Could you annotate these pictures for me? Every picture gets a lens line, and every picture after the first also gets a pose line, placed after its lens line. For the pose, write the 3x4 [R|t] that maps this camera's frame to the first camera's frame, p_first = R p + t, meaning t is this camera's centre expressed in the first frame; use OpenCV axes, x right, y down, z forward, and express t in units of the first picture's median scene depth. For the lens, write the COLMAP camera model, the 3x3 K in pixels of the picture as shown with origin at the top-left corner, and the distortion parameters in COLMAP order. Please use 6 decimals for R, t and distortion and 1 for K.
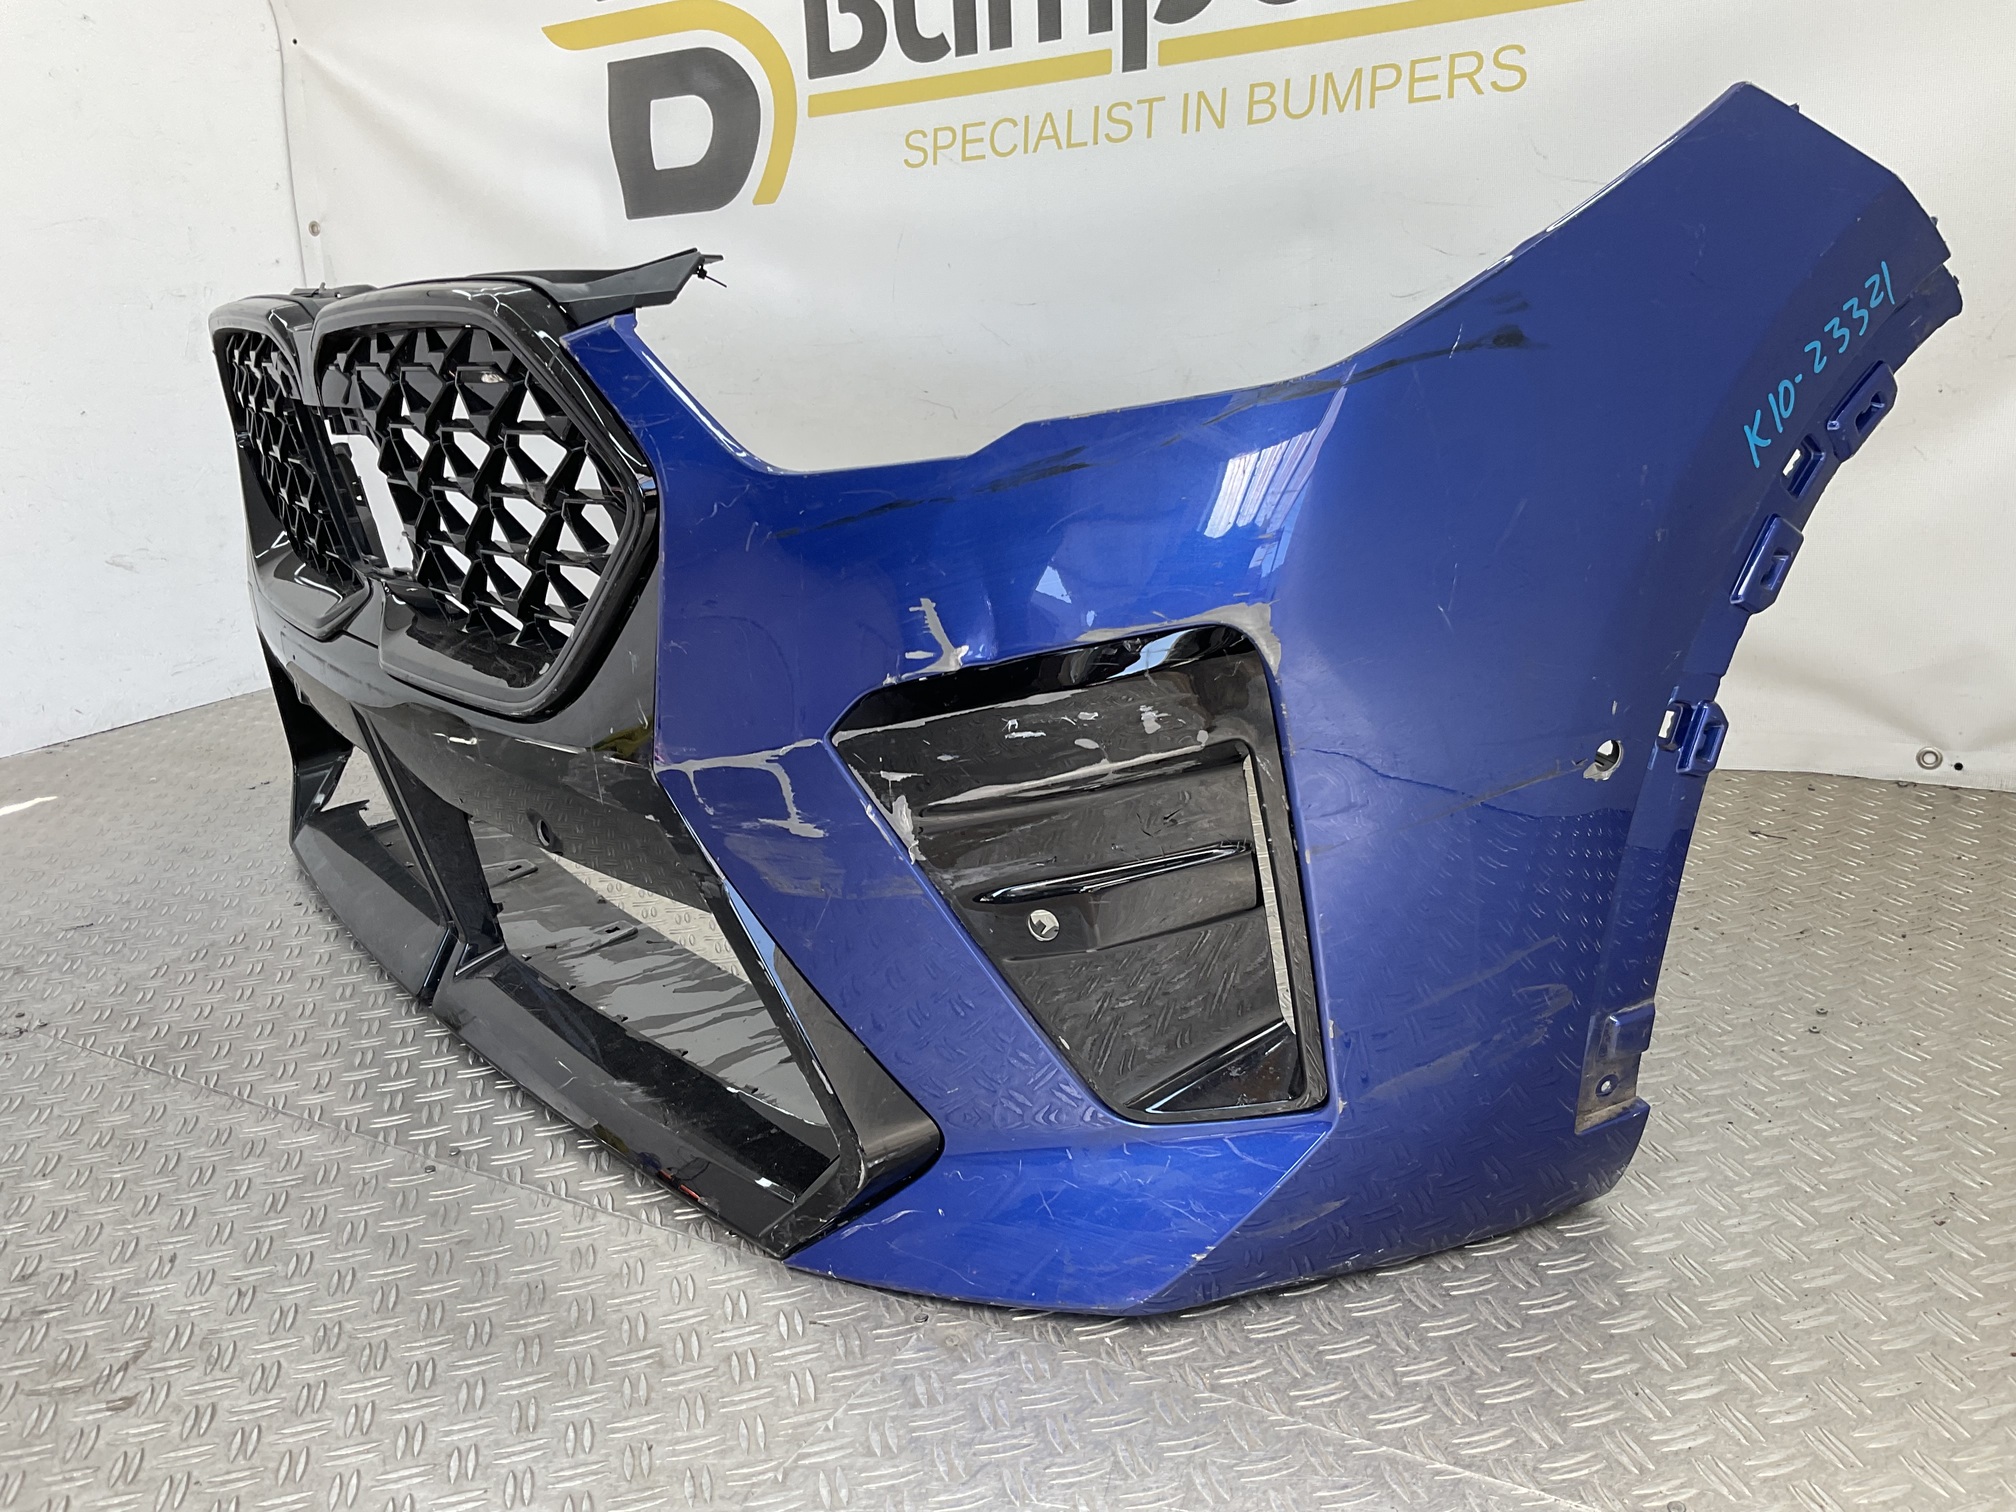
lens RADIAL K [[1670.9, 0, 989.9], [0, 1670.9, 744.5], [0, 0, 1]] dist [0.076148, -0.149819]
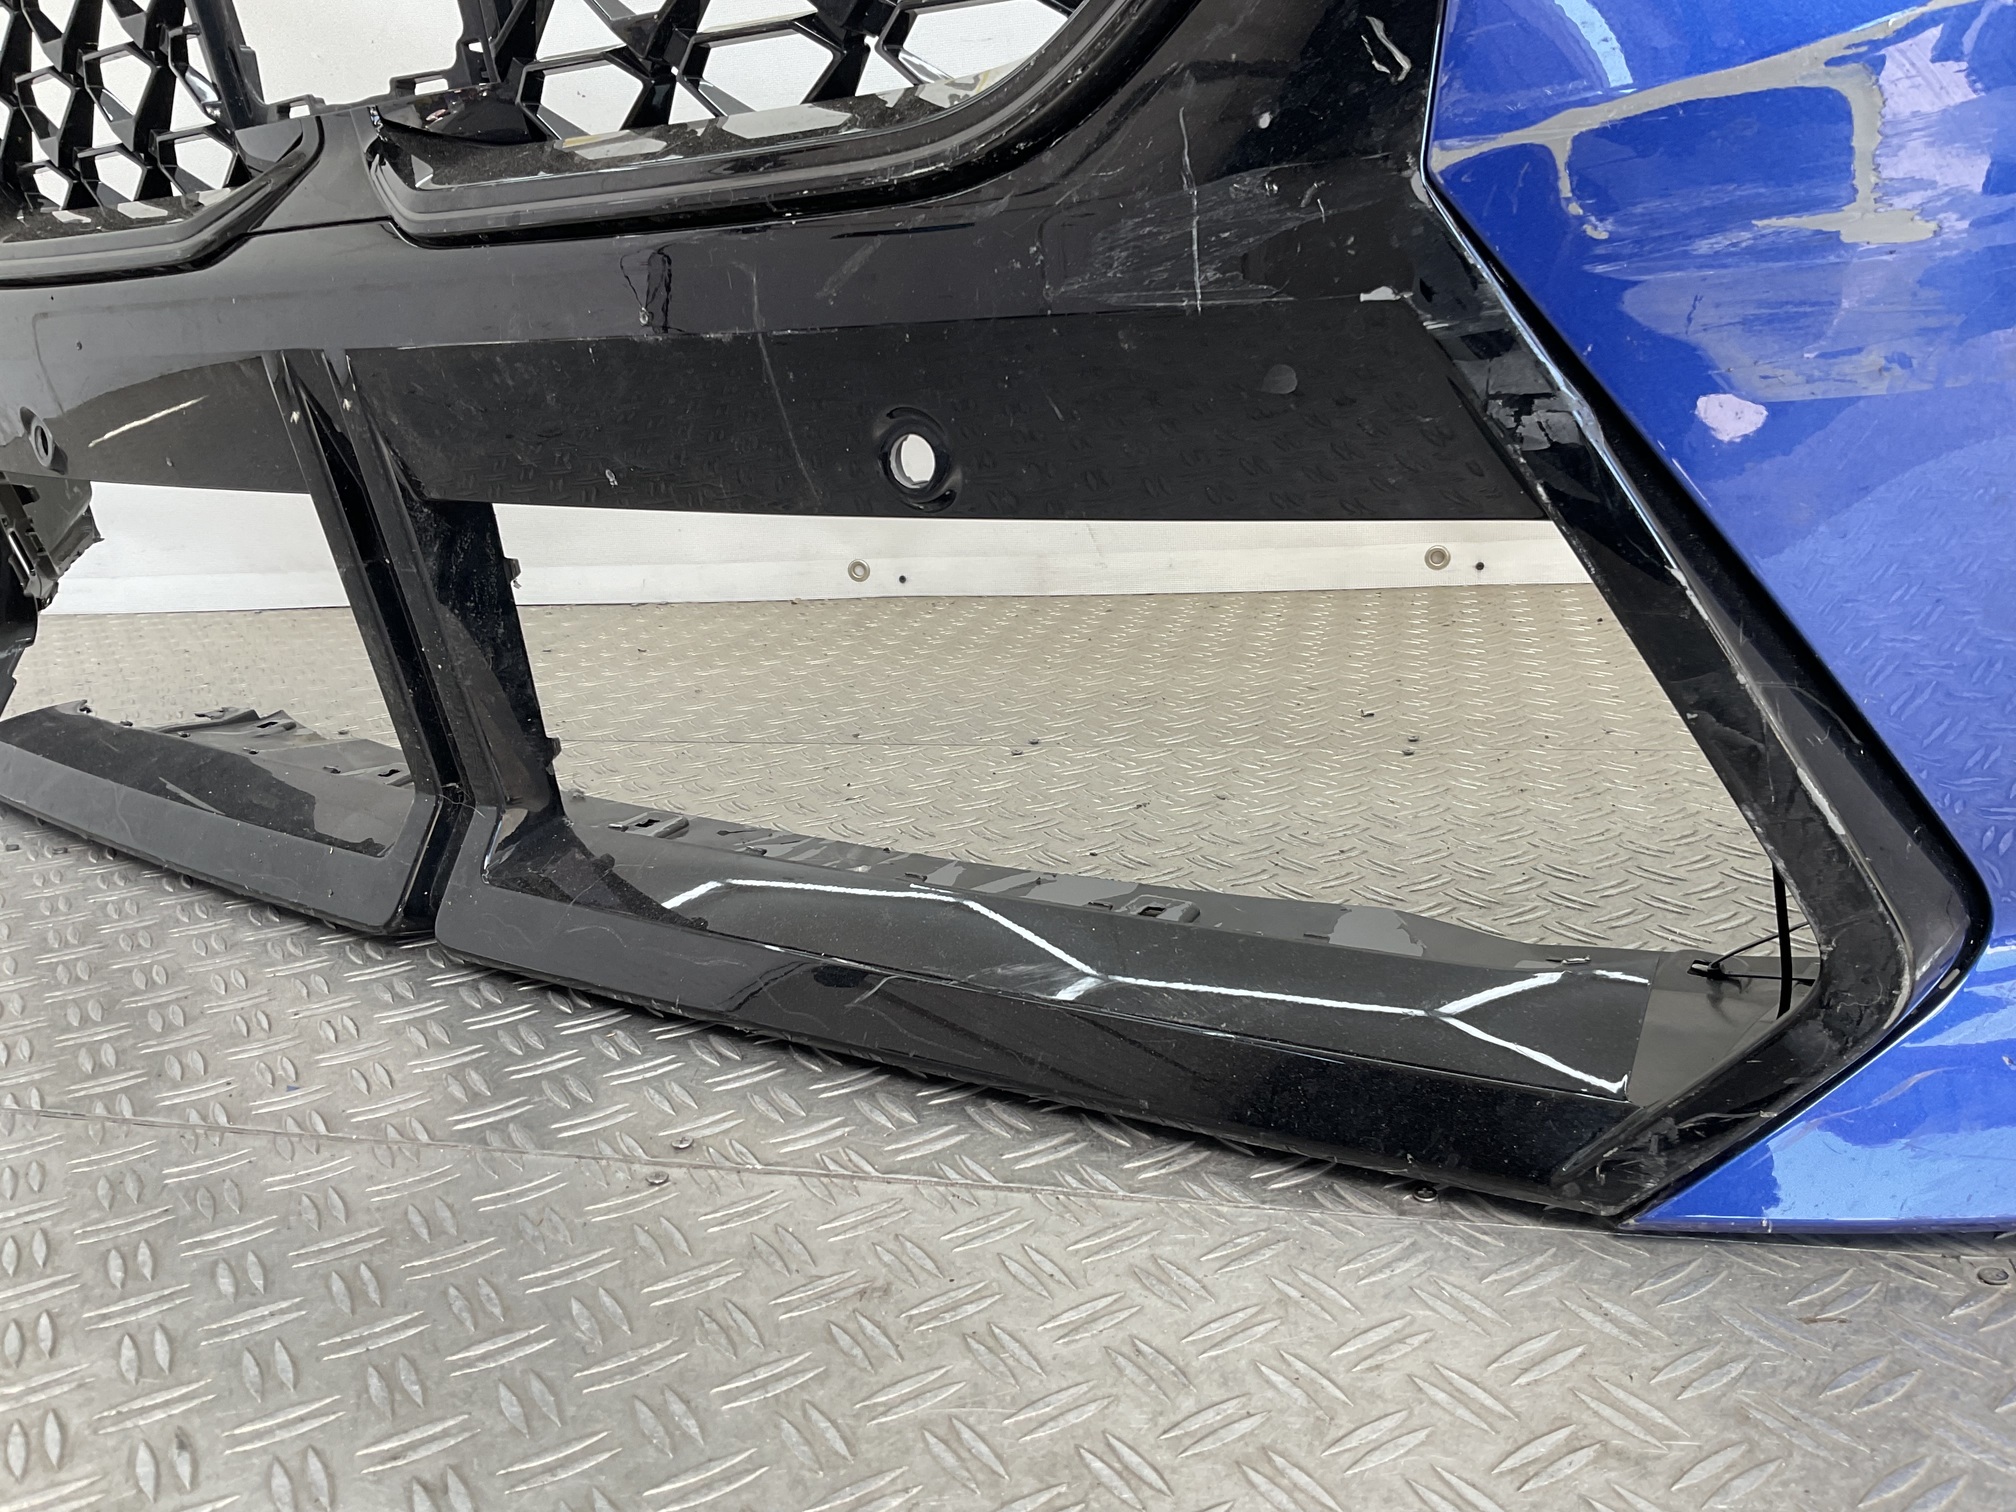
lens RADIAL K [[1670.9, 0, 993.3], [0, 1670.9, 751.1], [0, 0, 1]] dist [0.076148, -0.149819]
pose [[0.953081, -0.050520, 0.298471, -0.445695], [0.063815, 0.997349, -0.034962, 0.177680], [-0.295914, 0.052369, 0.953778, 0.583569]]
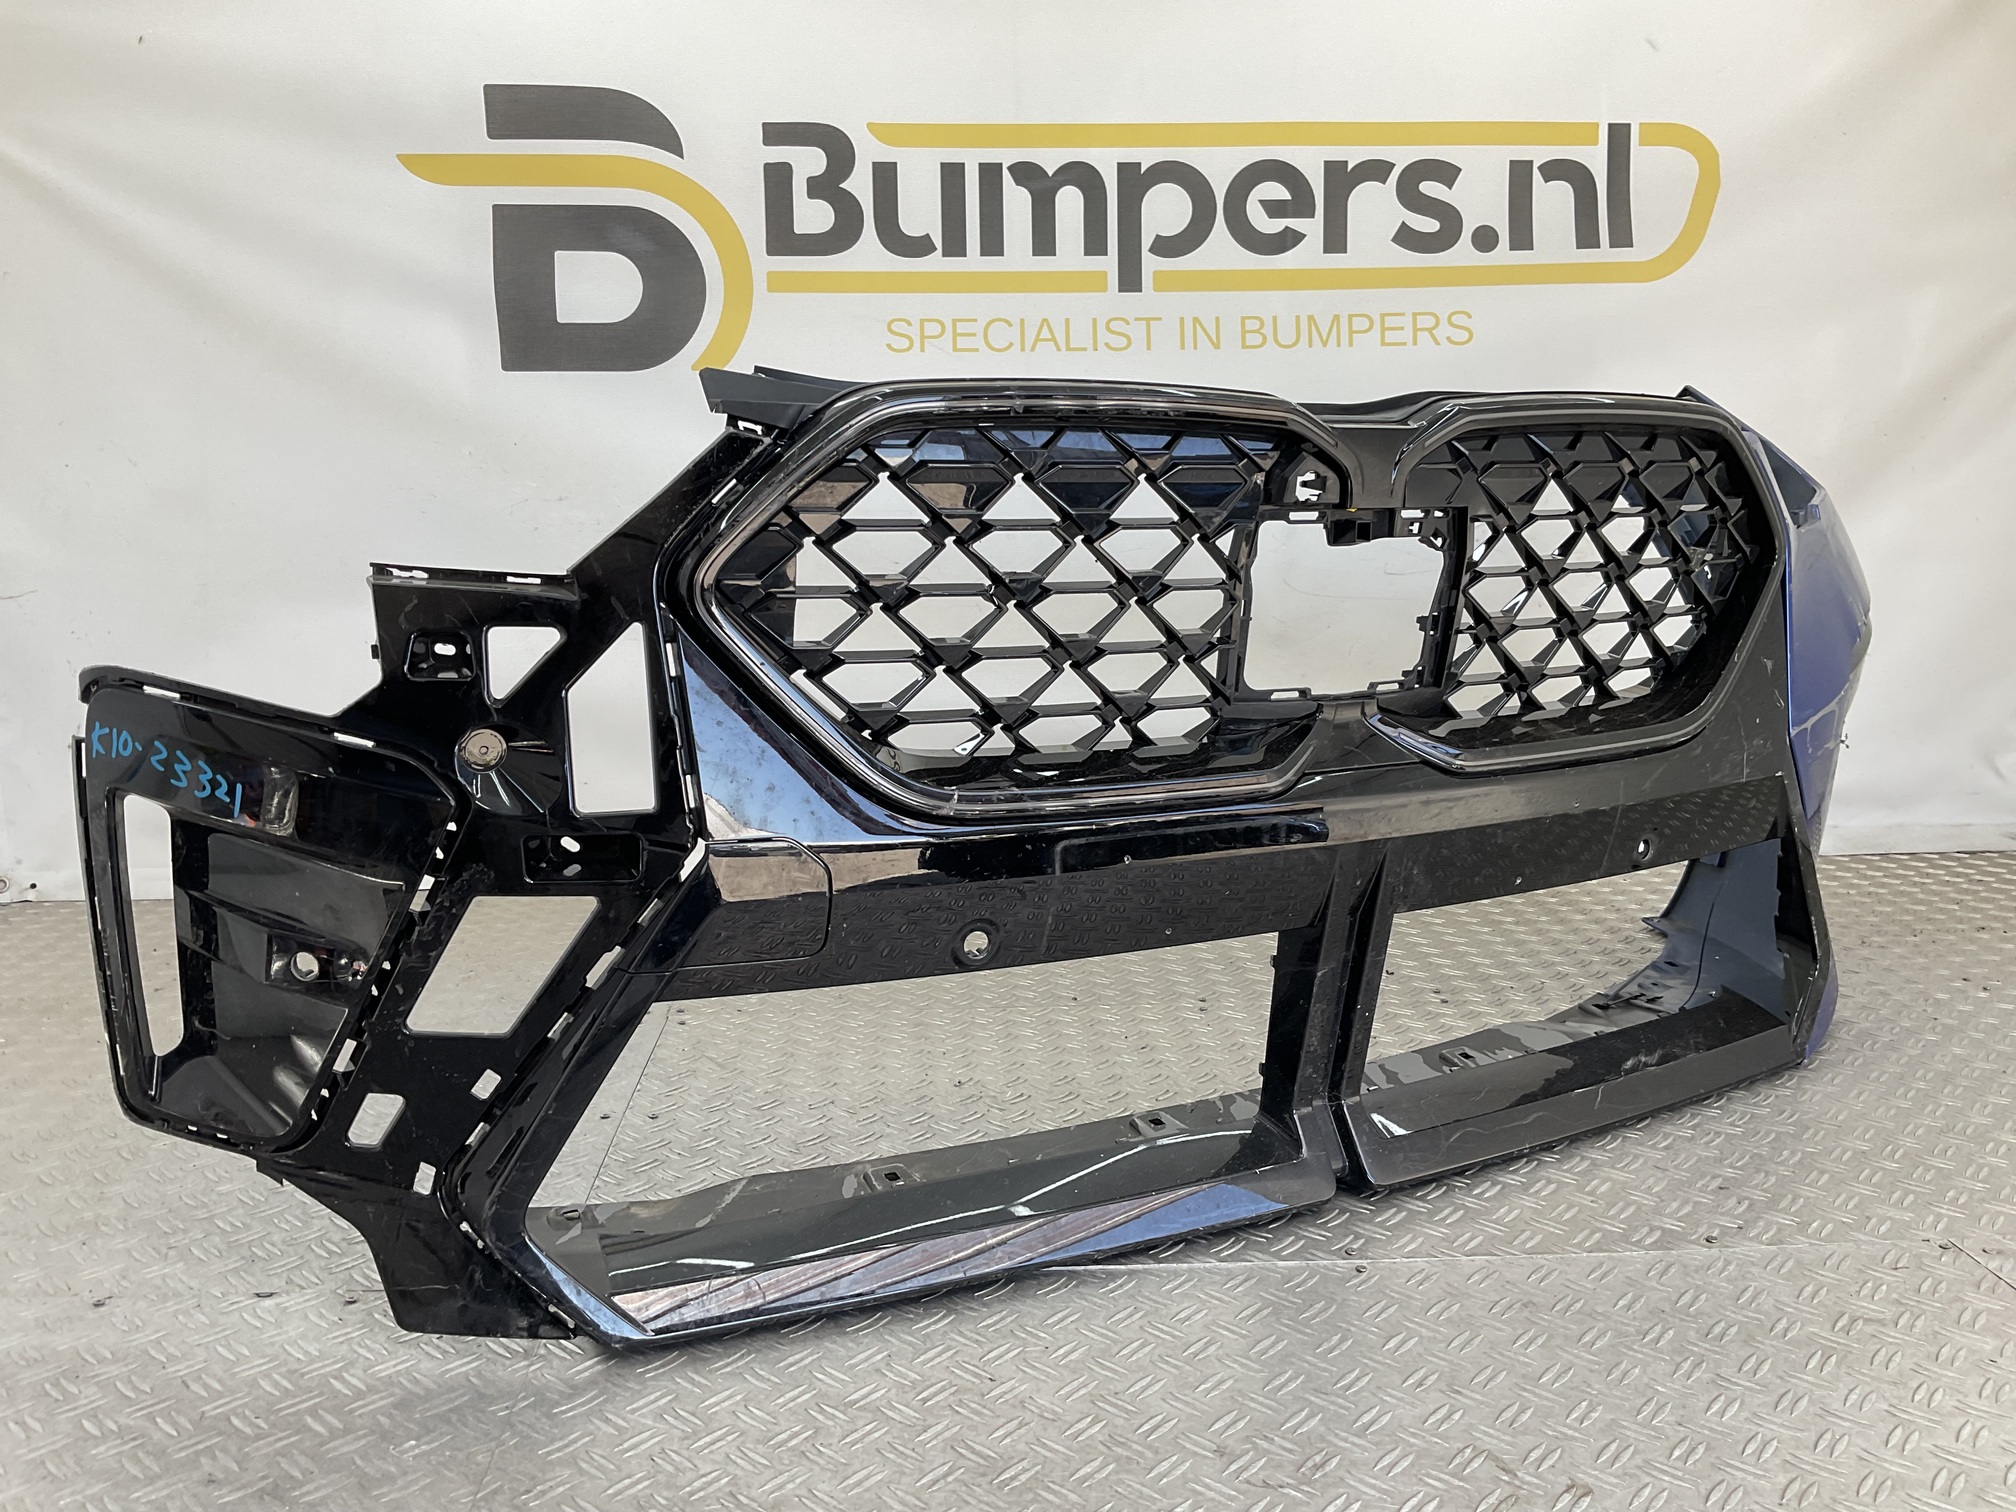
lens RADIAL K [[1670.9, 0, 989.7], [0, 1670.9, 752.8], [0, 0, 1]] dist [0.076148, -0.149819]
pose [[0.819929, -0.020416, 0.572101, -1.247982], [0.102328, 0.988496, -0.111380, 0.050767], [-0.563245, 0.149865, 0.812586, 0.333236]]
